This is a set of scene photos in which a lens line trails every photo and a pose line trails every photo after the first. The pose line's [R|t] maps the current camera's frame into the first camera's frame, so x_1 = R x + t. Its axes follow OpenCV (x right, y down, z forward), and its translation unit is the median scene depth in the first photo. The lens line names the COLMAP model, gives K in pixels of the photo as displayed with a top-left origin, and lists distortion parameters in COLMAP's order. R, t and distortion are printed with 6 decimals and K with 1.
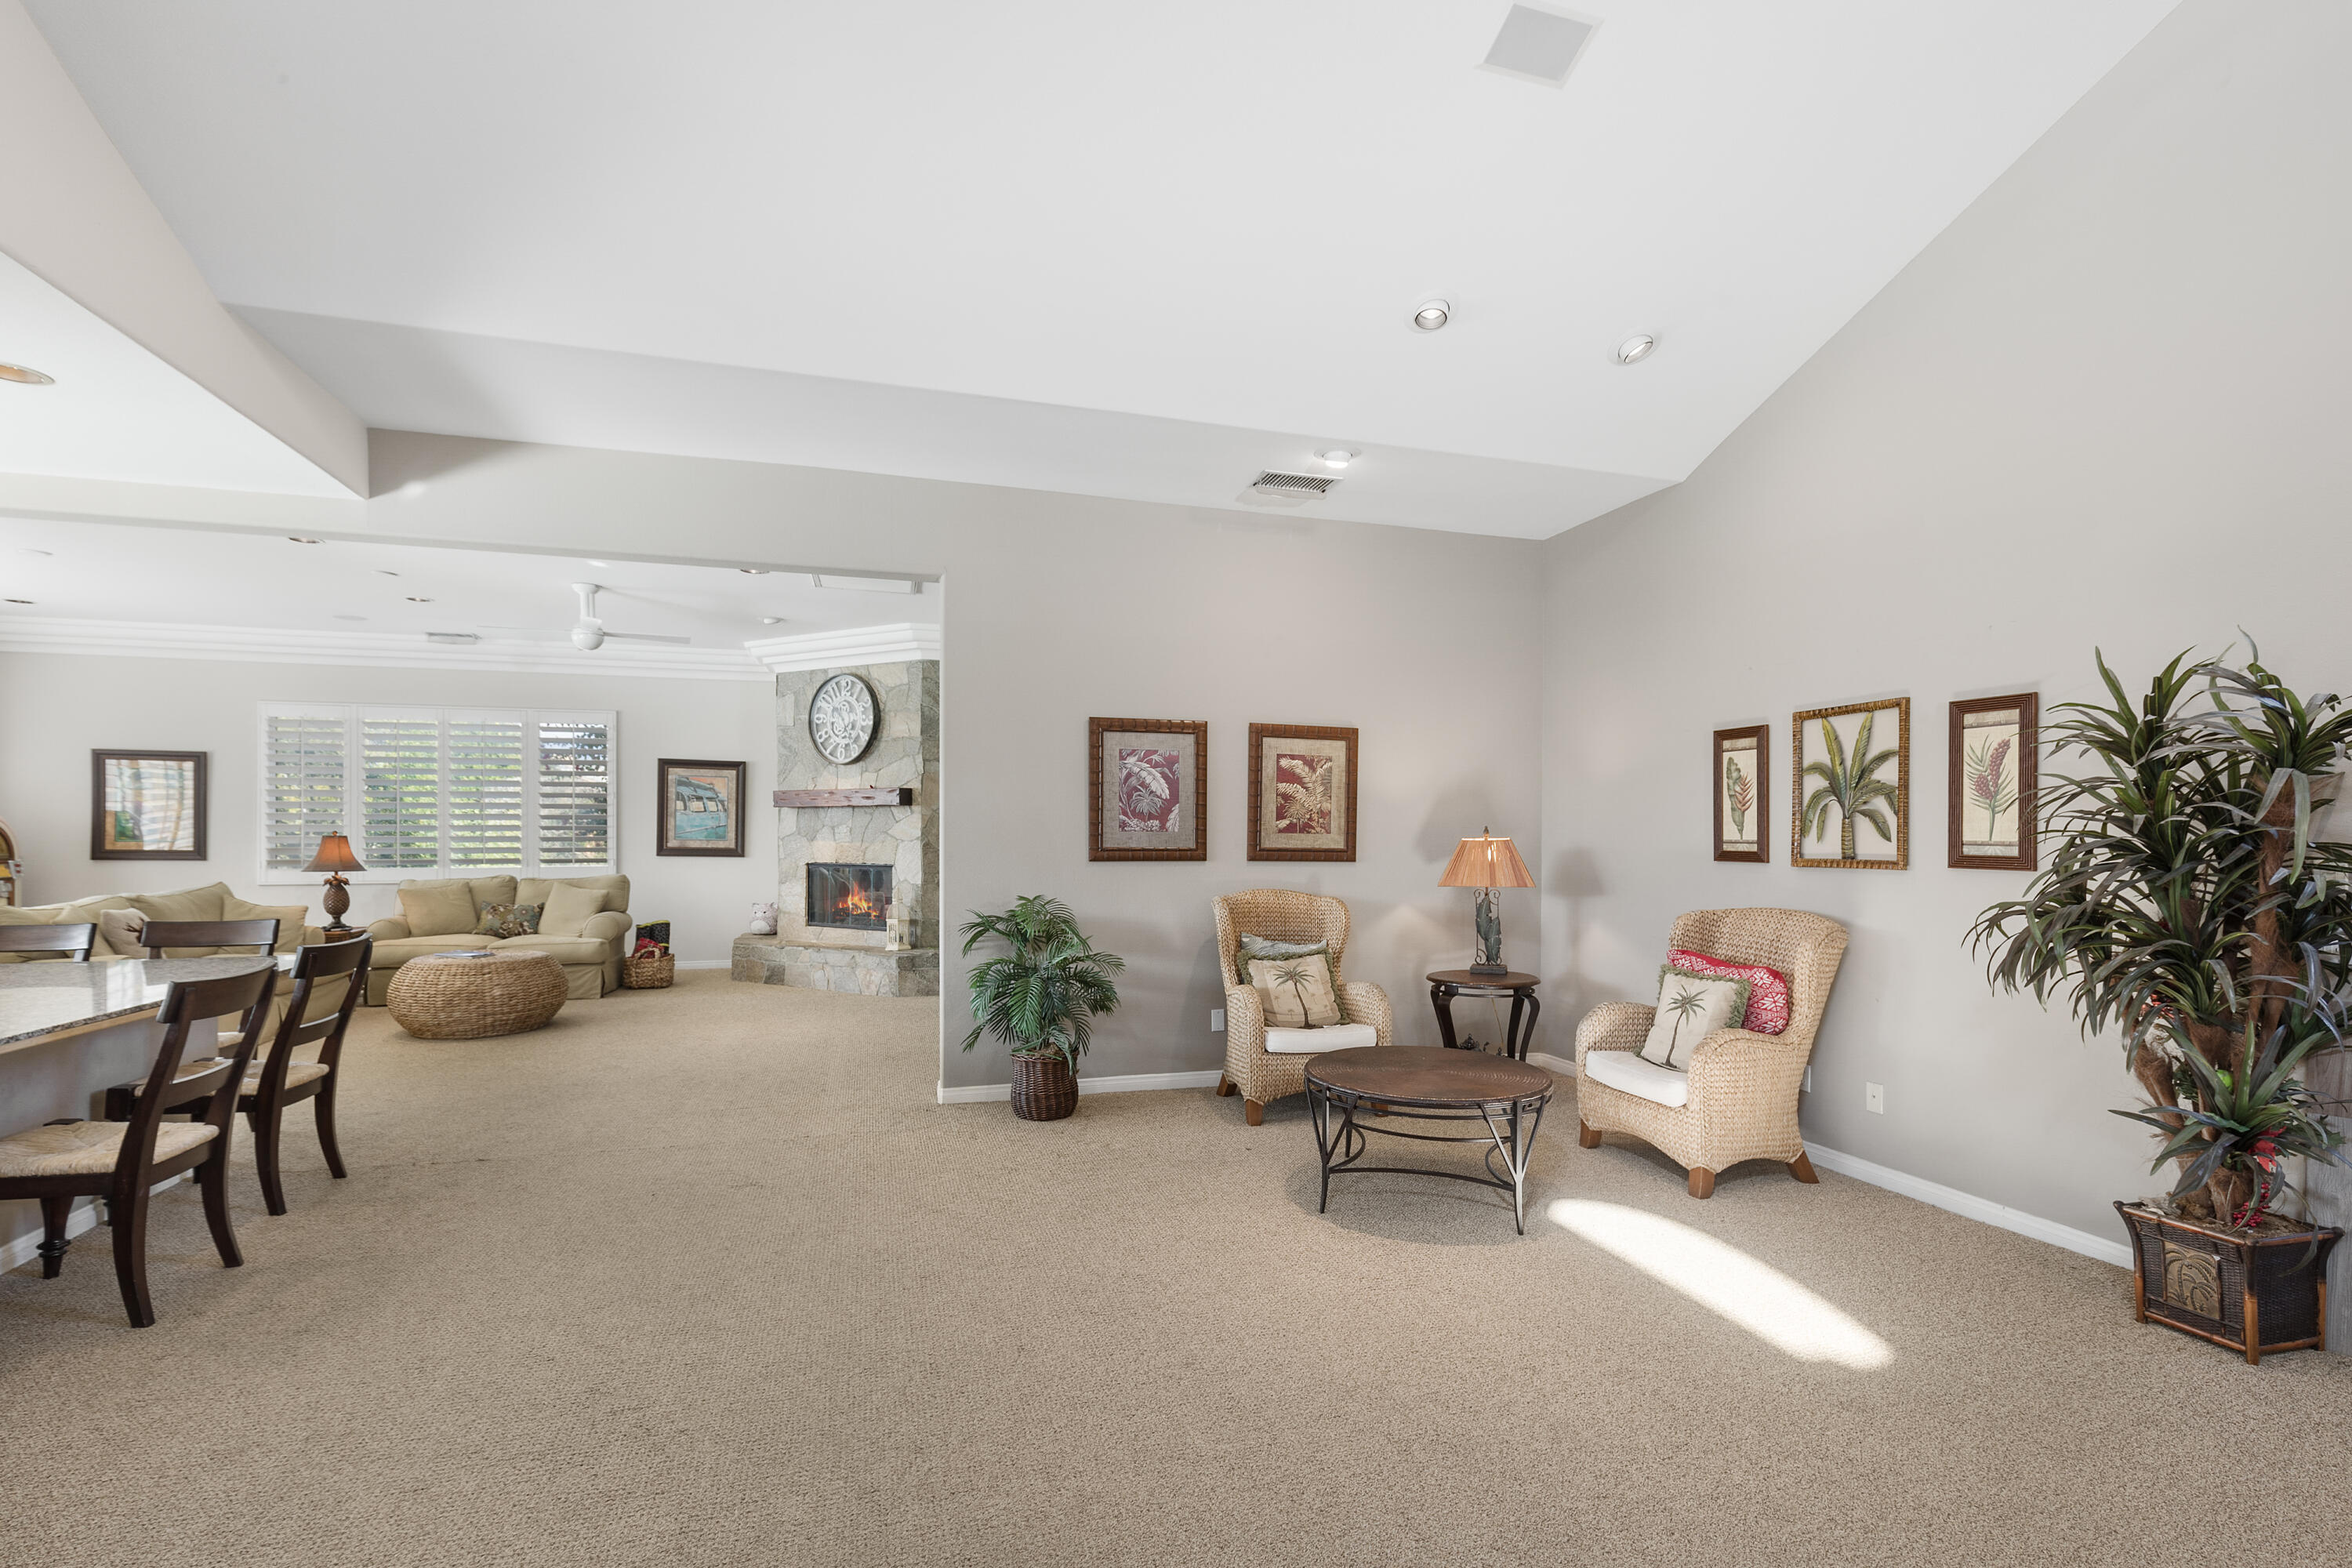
lens RADIAL K [[1056.4, 0, 1166.8], [0, 1056.4, 832.8], [0, 0, 1]] dist [0.002168, -0.000438]
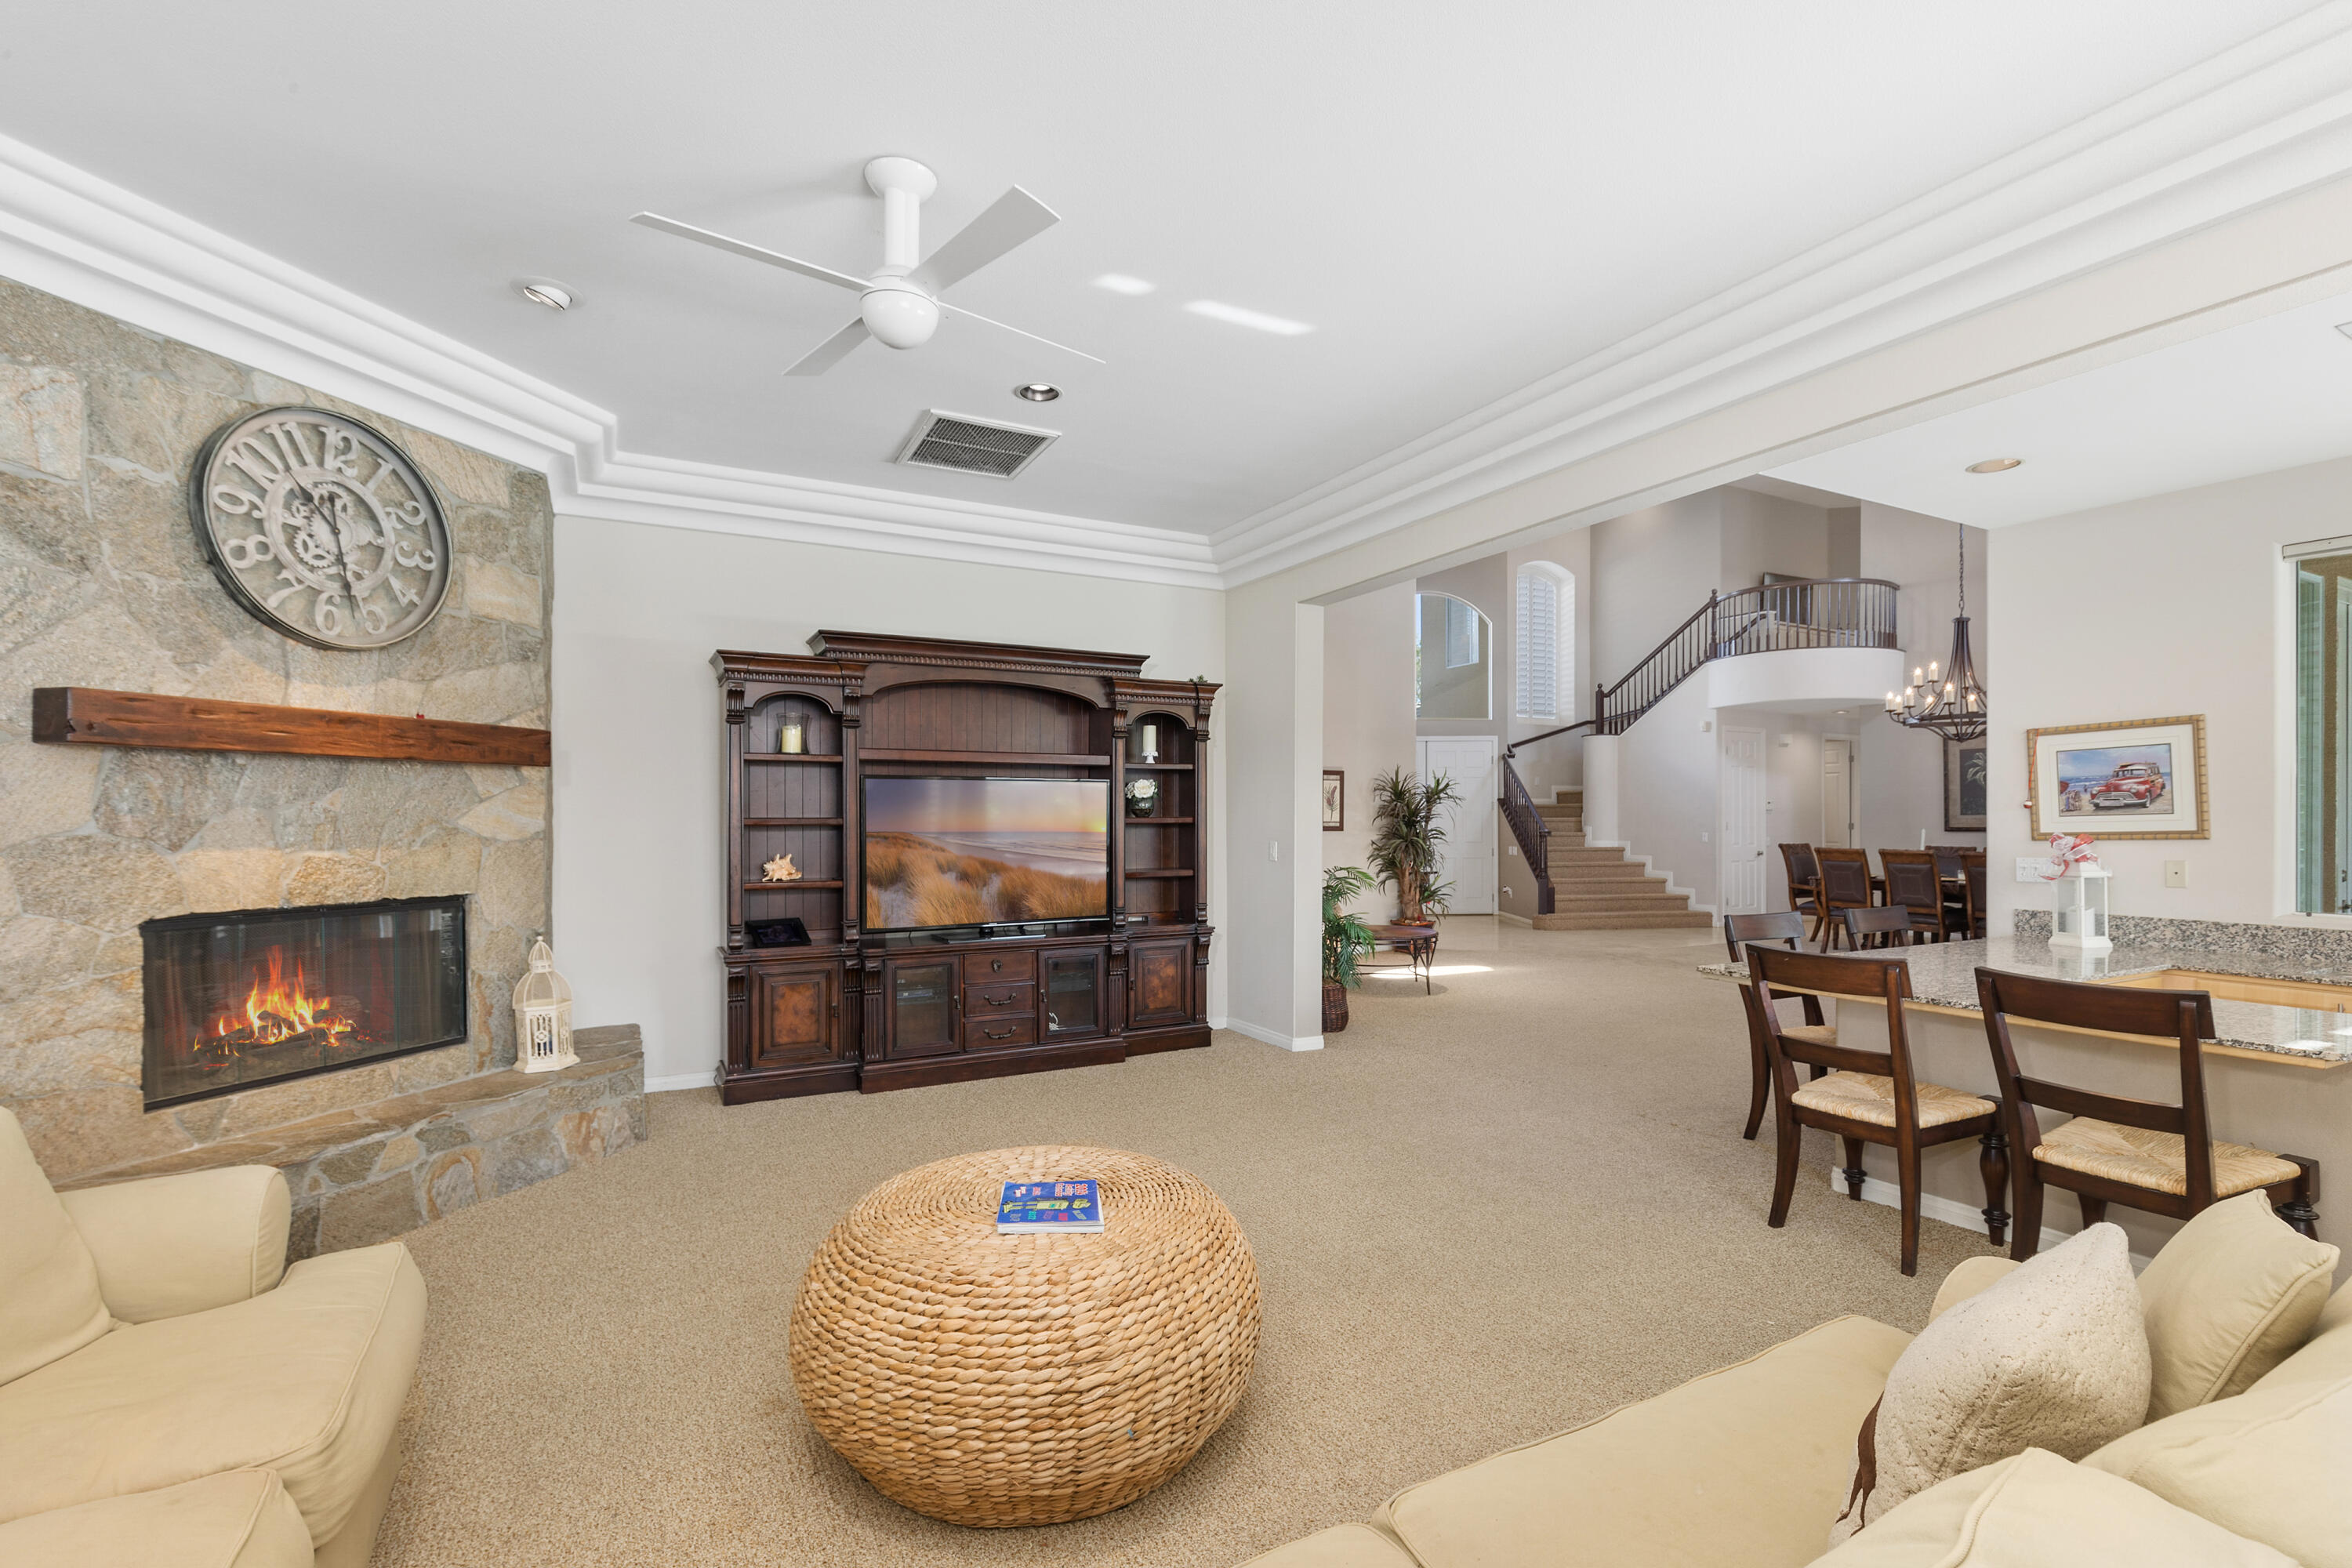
lens RADIAL K [[1056.4, 0, 1222.9], [0, 1056.4, 812.1], [0, 0, 1]] dist [0.002168, -0.000438]
pose [[-0.251677, 0.002829, 0.967807, -0.805431], [0.006386, 0.999979, -0.001262, -0.005552], [-0.967790, 0.005863, -0.251689, 0.840053]]
